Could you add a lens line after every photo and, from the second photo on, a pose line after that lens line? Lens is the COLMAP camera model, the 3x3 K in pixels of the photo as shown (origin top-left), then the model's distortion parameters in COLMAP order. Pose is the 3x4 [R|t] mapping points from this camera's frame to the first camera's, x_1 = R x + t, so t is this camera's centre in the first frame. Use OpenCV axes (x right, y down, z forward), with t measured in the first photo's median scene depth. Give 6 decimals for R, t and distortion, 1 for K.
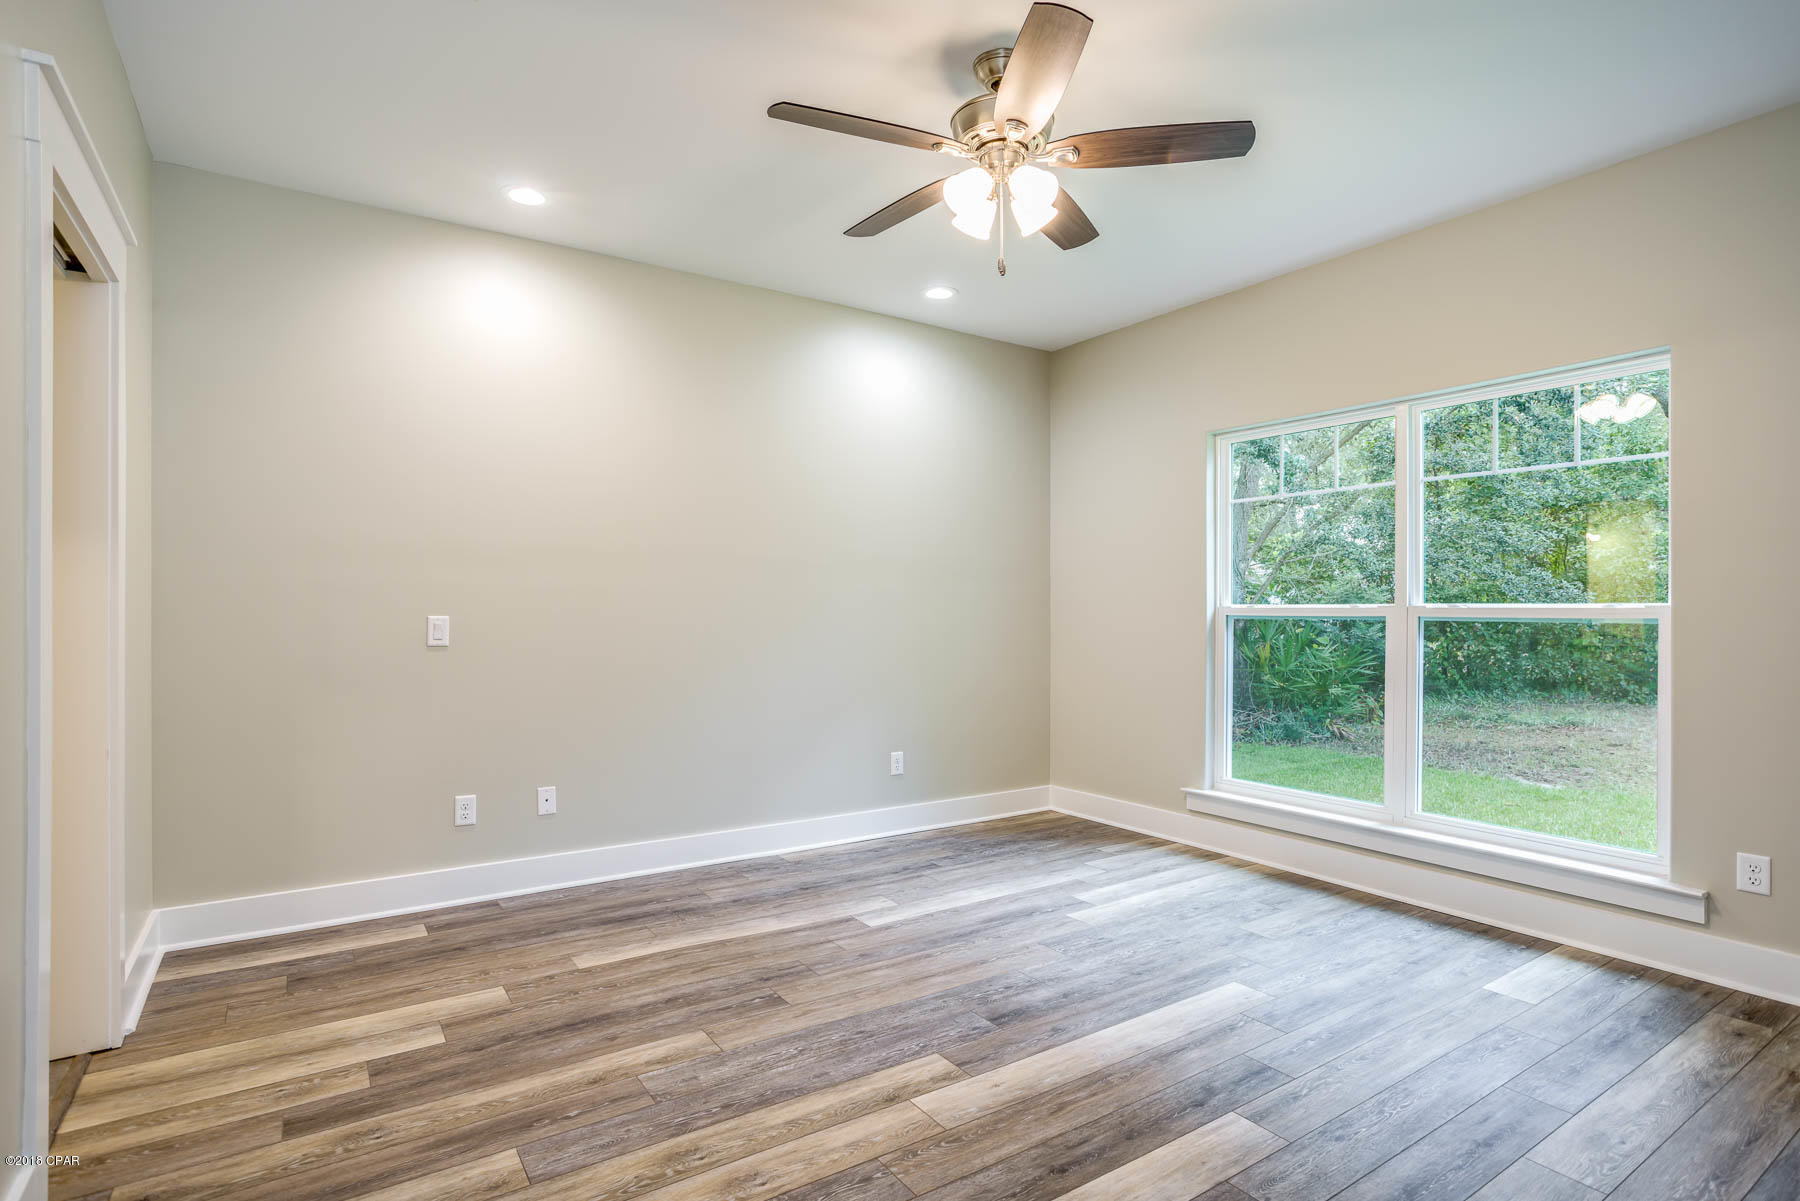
lens RADIAL K [[862.6, 0, 892.0], [0, 862.6, 611.9], [0, 0, 1]] dist [-0.036386, 0.005577]
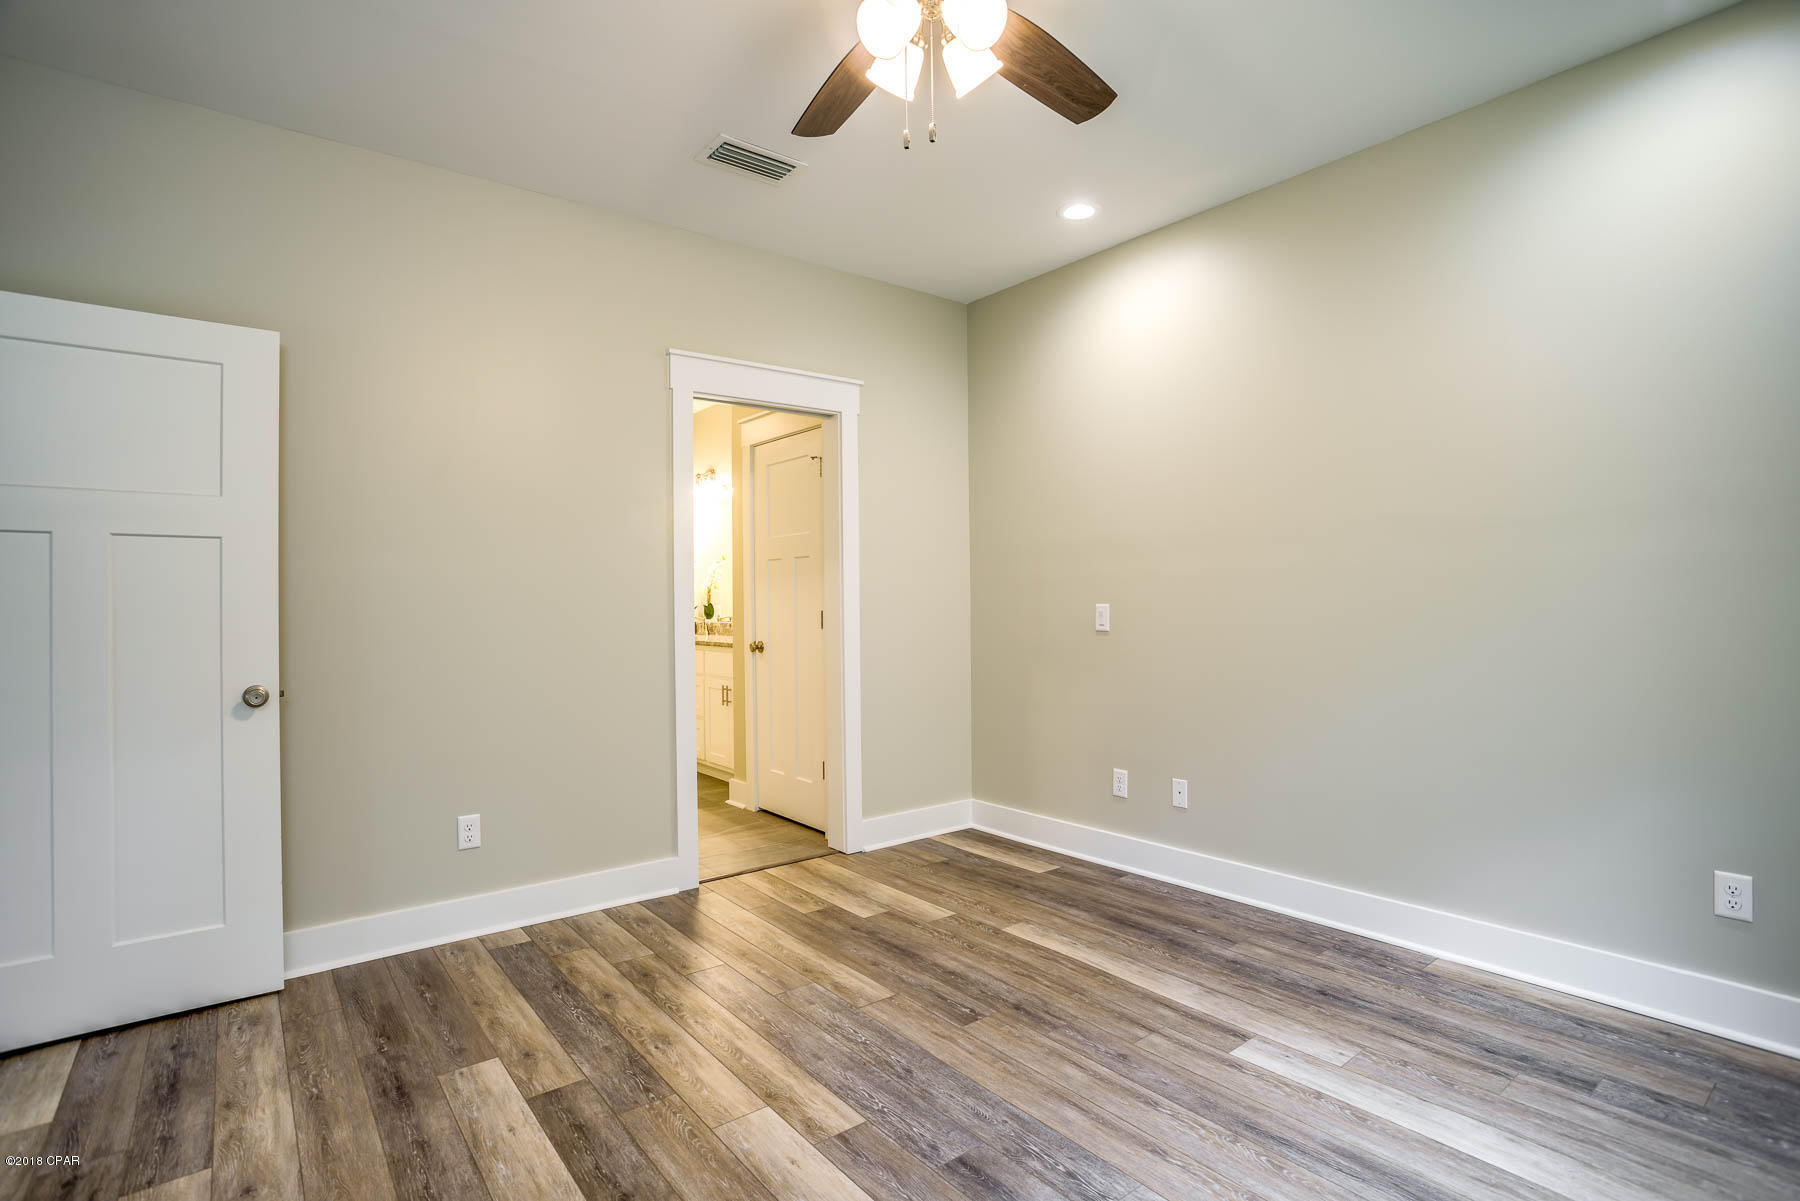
lens RADIAL K [[902.4, 0, 914.2], [0, 902.4, 599.8], [0, 0, 1]] dist [-0.047949, 0.014952]
pose [[0.092434, -0.004664, -0.995708, 0.701261], [0.013936, 0.999897, -0.003390, -0.001208], [0.995621, -0.013563, 0.092489, 0.720341]]
